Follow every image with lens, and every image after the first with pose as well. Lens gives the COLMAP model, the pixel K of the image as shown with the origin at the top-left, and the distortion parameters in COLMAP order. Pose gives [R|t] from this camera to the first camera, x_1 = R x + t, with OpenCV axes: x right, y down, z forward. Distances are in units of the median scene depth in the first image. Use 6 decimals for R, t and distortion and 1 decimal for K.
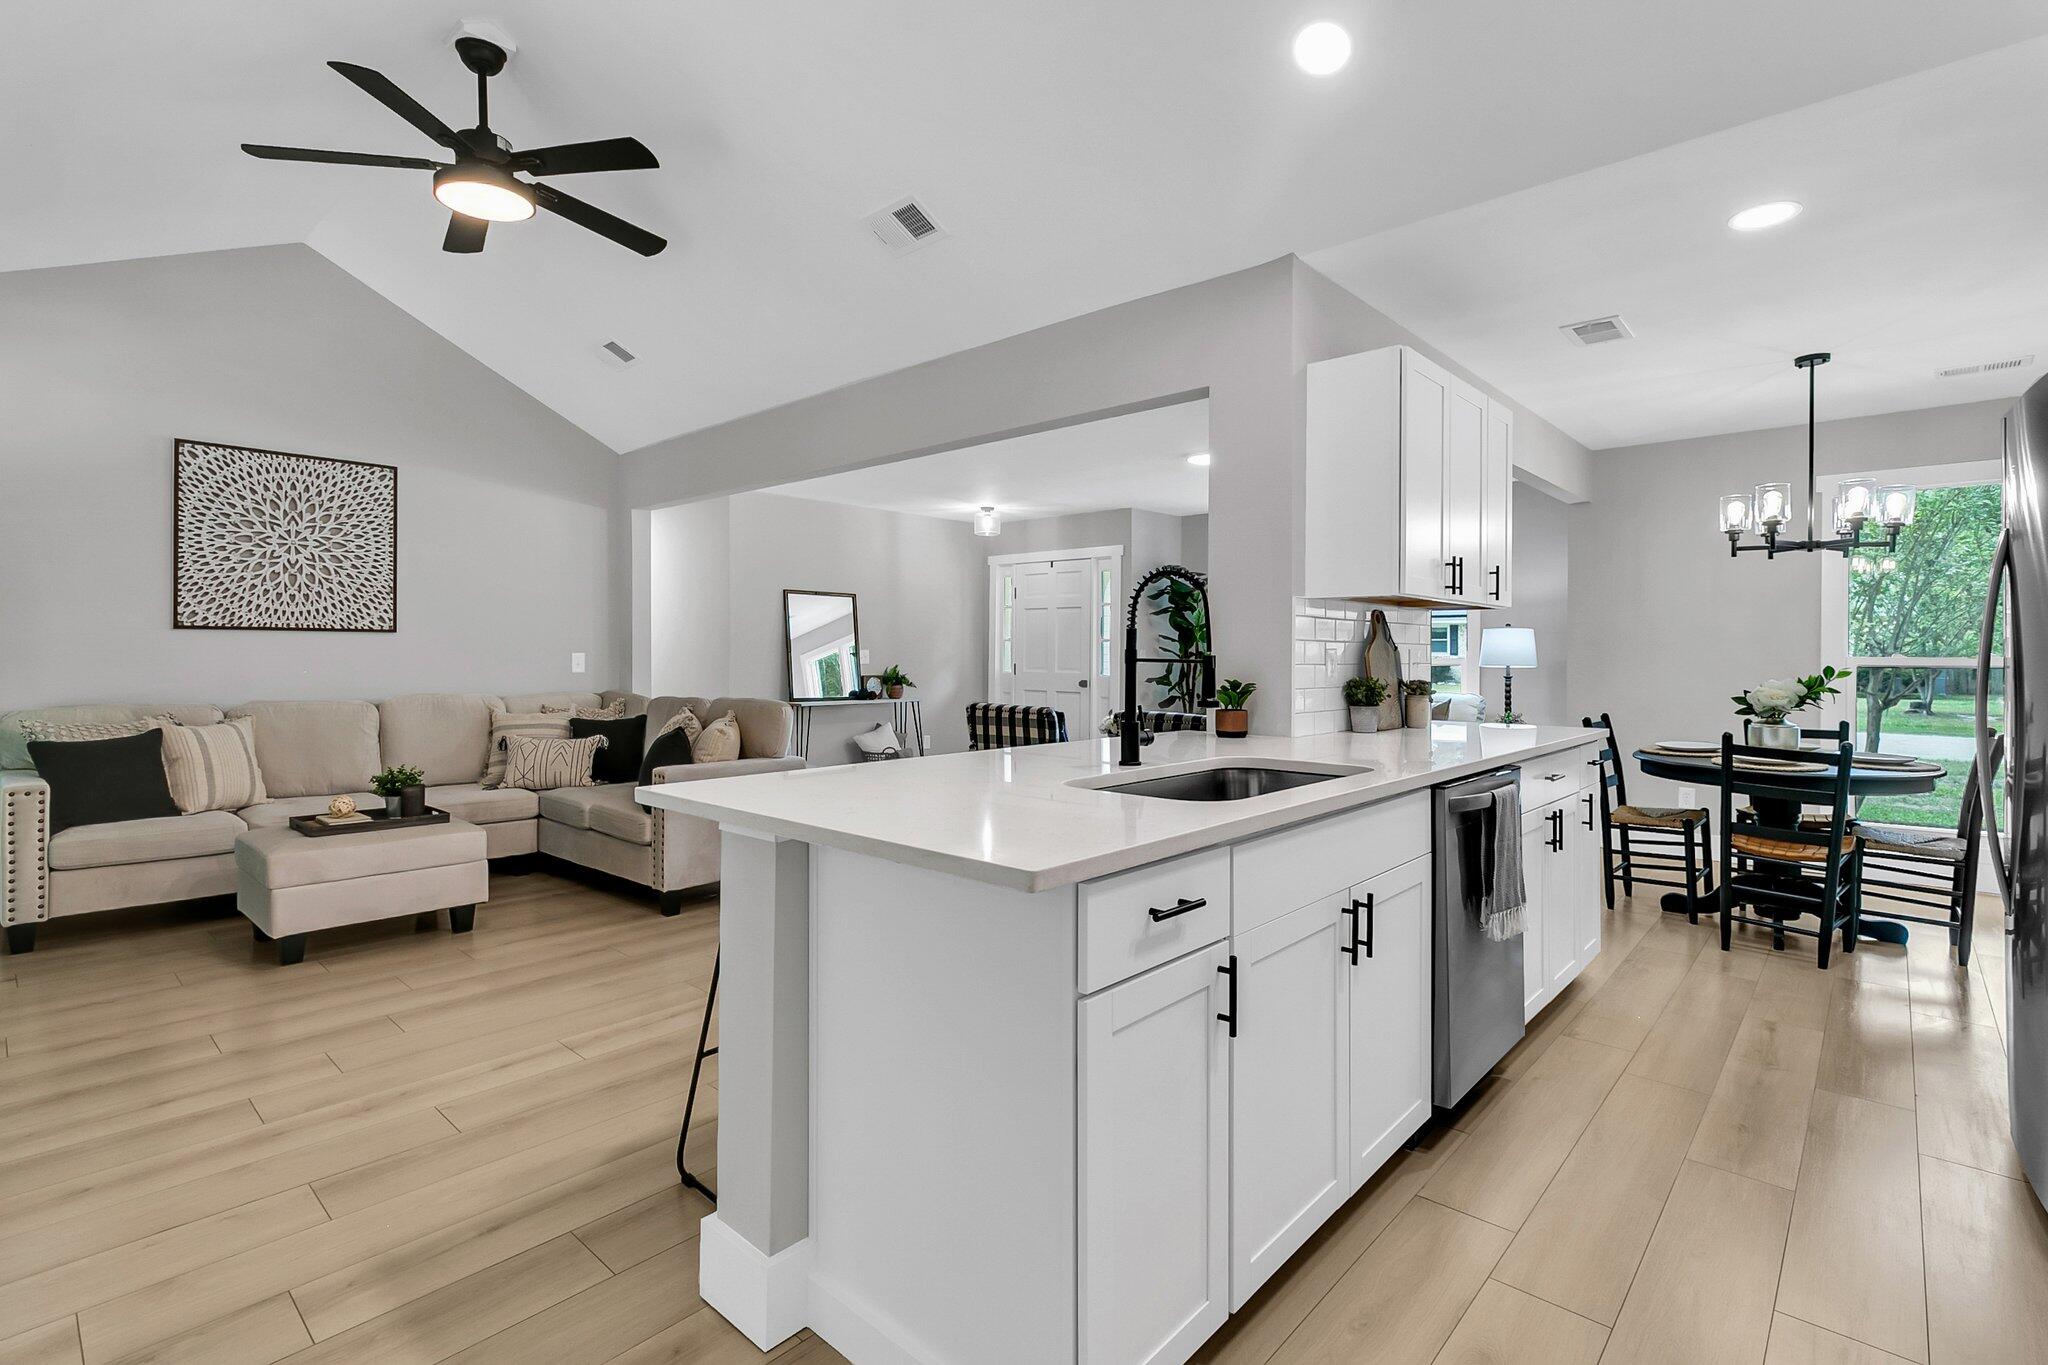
lens RADIAL K [[955.4, 0, 1025.9], [0, 955.4, 664.8], [0, 0, 1]] dist [-0.002803, 0.000243]
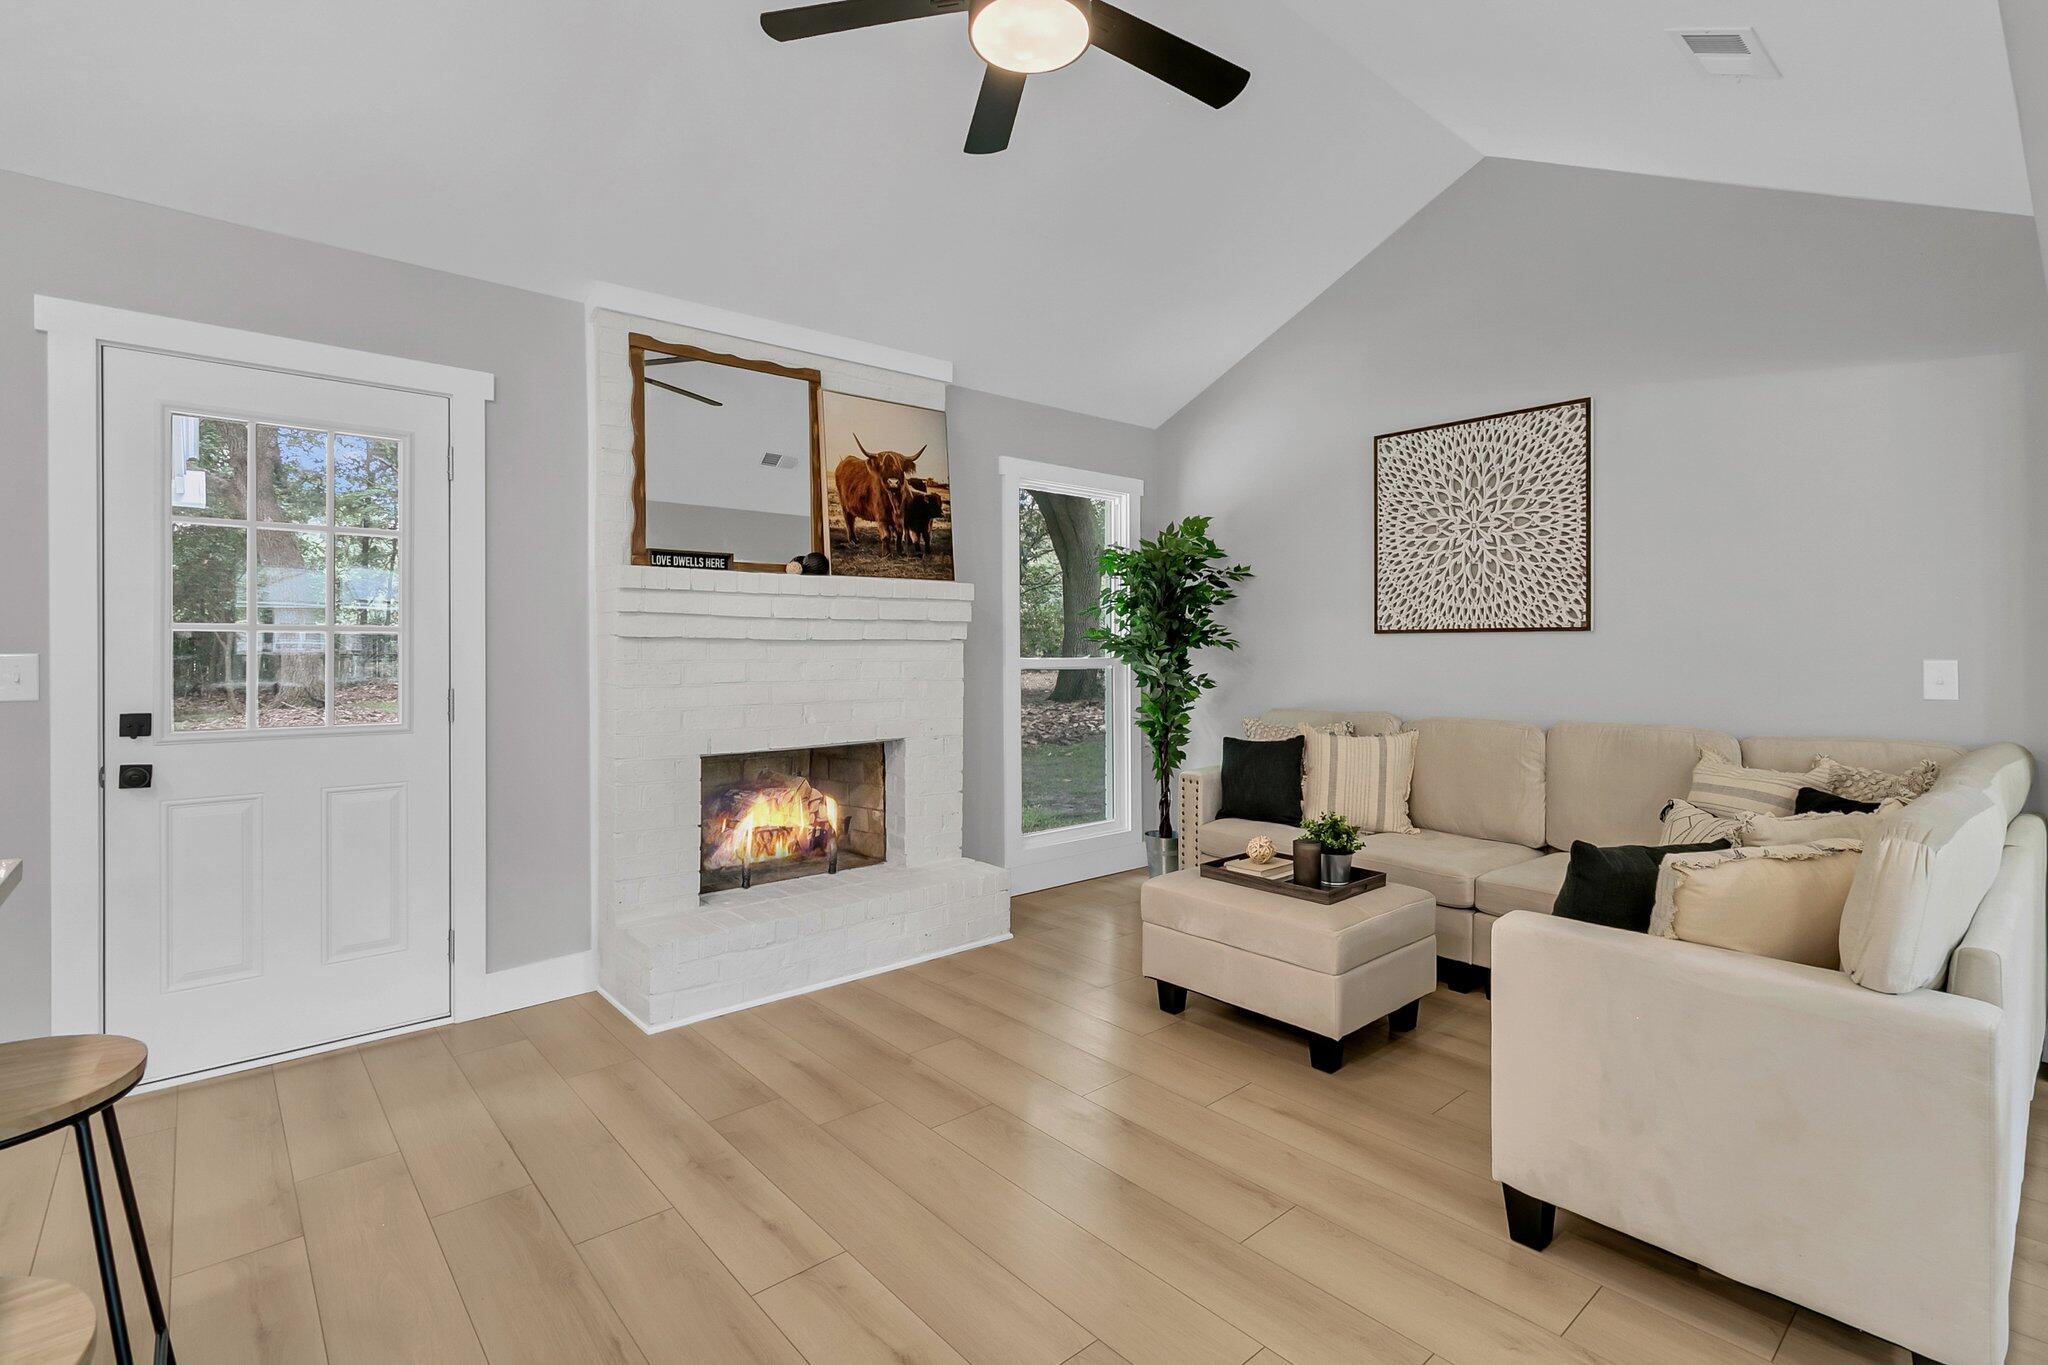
lens RADIAL K [[955.4, 0, 1058.9], [0, 955.4, 651.3], [0, 0, 1]] dist [-0.002803, 0.000243]
pose [[-0.102044, -0.003793, -0.994773, 0.091909], [-0.011177, 0.999934, -0.002666, -0.013173], [0.994717, 0.010847, -0.102080, 0.728805]]
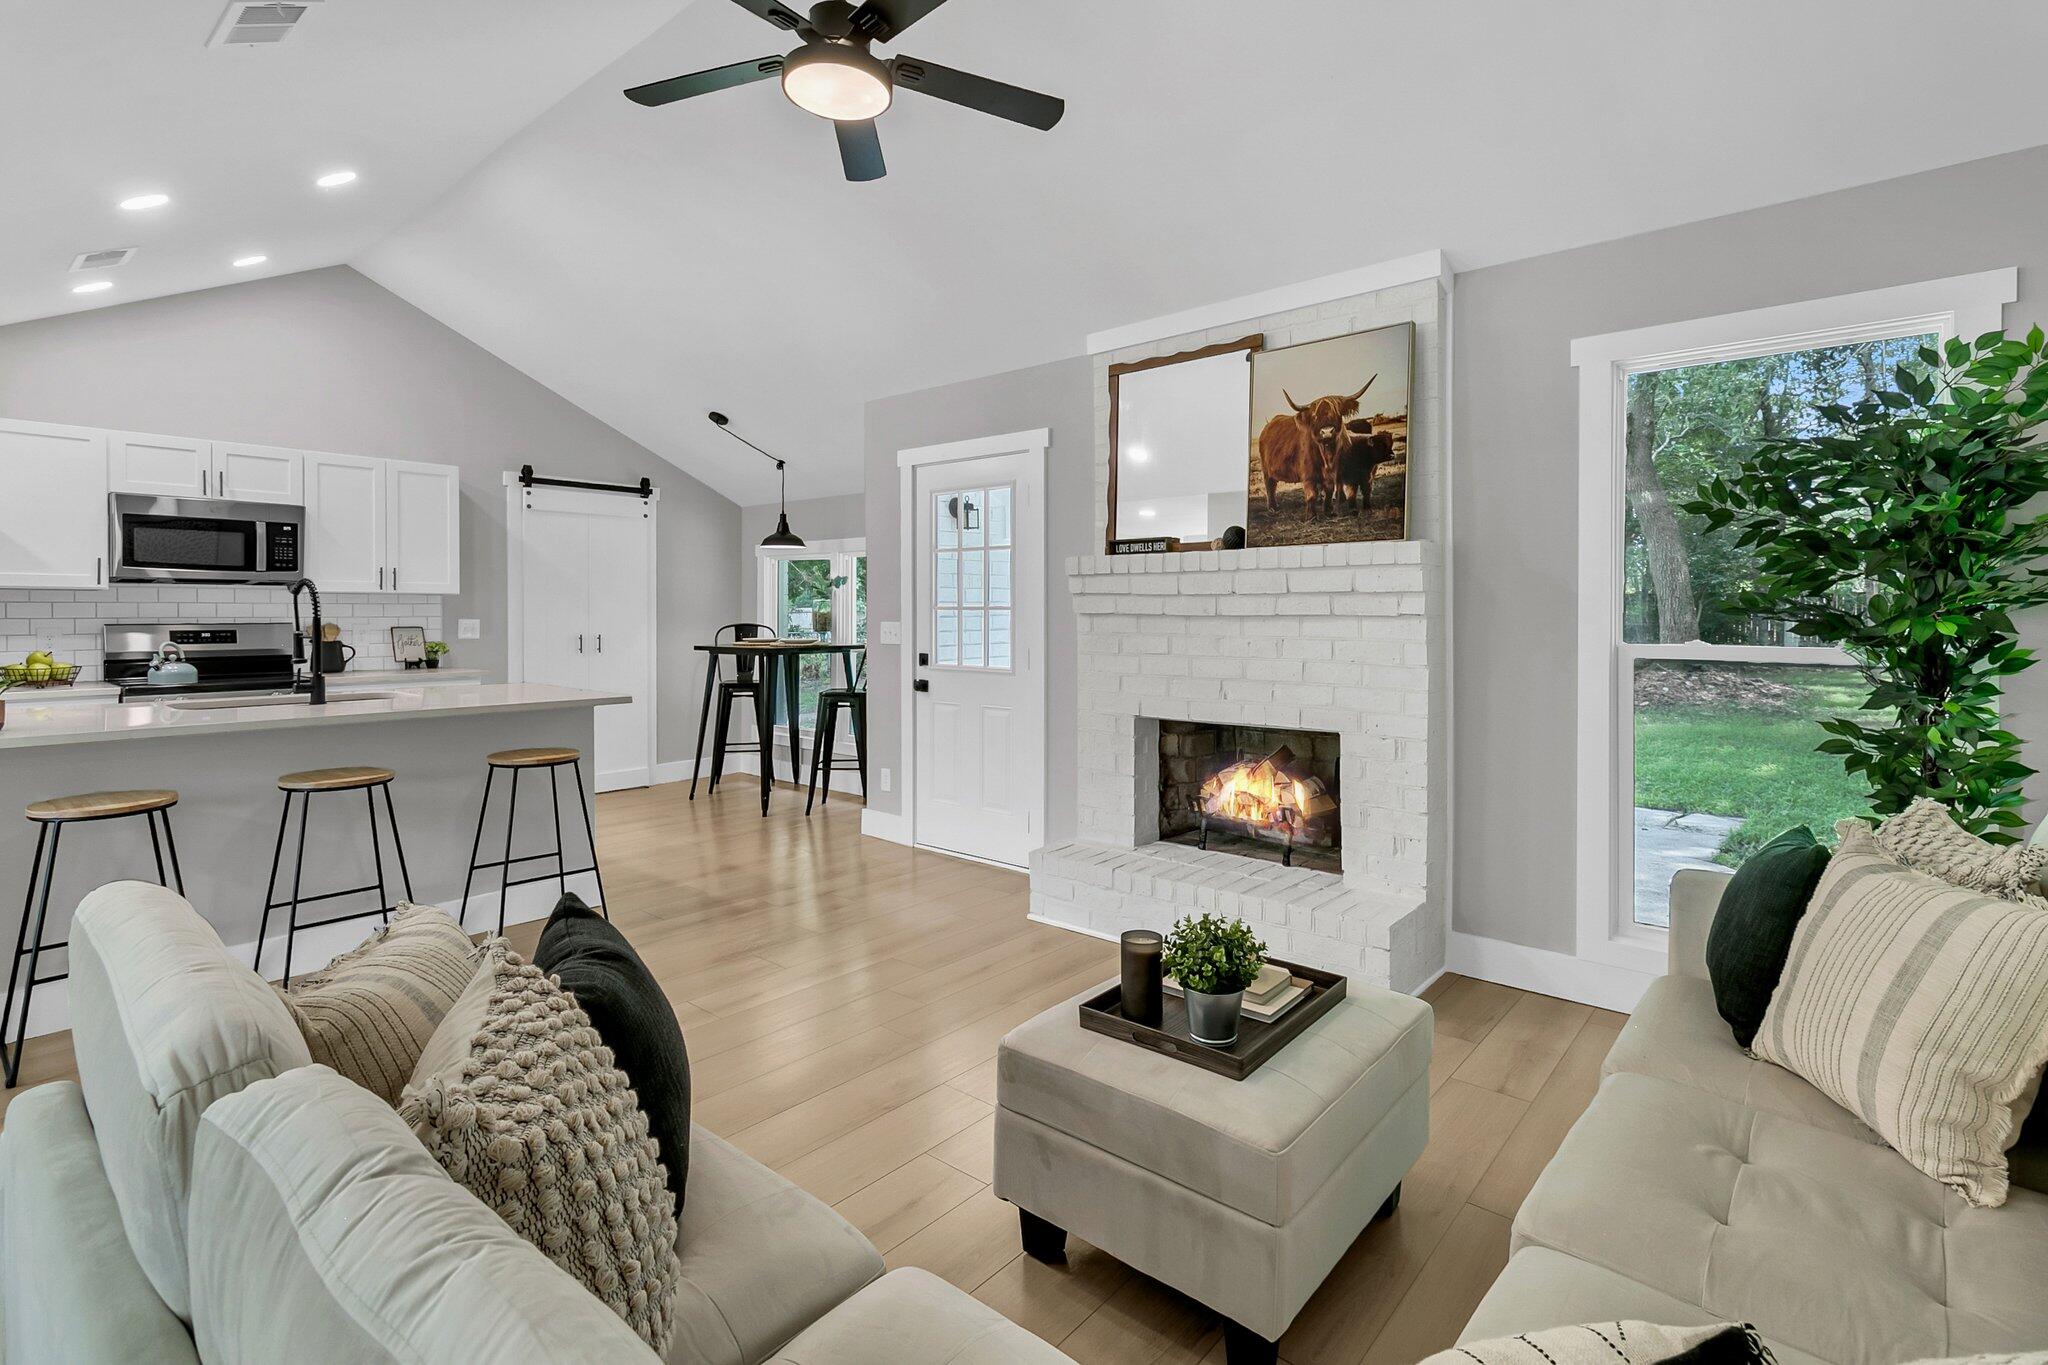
lens RADIAL K [[955.4, 0, 1033.8], [0, 955.4, 639.8], [0, 0, 1]] dist [-0.002803, 0.000243]
pose [[-0.999461, -0.013690, -0.029851, -0.270140], [-0.014762, 0.999243, 0.036001, -0.022569], [0.029336, 0.036423, -0.998906, 1.032914]]
